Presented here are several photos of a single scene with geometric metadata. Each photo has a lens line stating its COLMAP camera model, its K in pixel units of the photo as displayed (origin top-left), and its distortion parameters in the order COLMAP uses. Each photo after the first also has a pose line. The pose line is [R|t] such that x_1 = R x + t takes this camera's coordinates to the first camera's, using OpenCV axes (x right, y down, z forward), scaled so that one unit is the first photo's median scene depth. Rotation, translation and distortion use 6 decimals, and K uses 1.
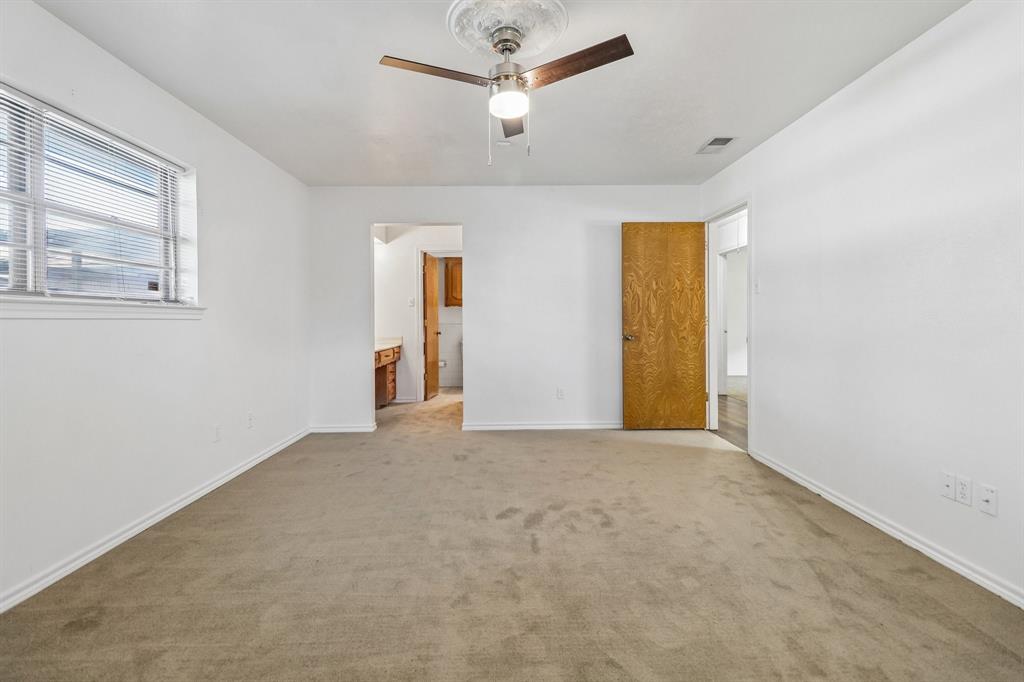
lens RADIAL K [[467.6, 0, 512.9], [0, 467.6, 327.4], [0, 0, 1]] dist [0.004007, 0.000467]
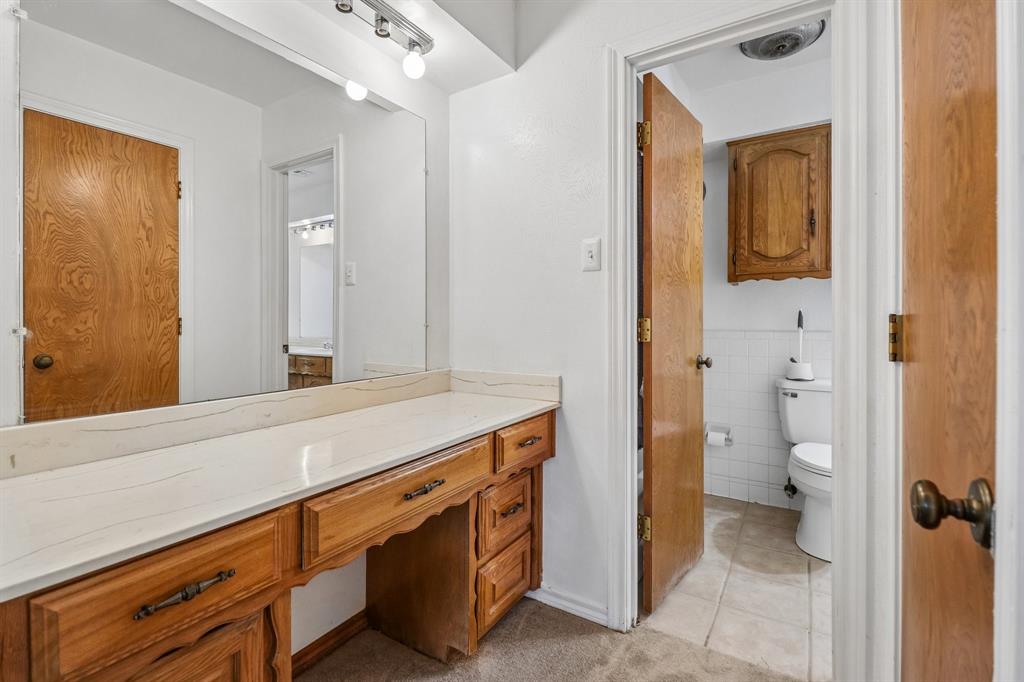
lens RADIAL K [[470.4, 0, 509.3], [0, 470.4, 322.1], [0, 0, 1]] dist [0.021406, -0.016595]
pose [[0.831974, 0.007994, -0.554757, -0.100006], [-0.011210, 0.999934, -0.002402, -0.013455], [0.554701, 0.008217, 0.832009, 0.722190]]
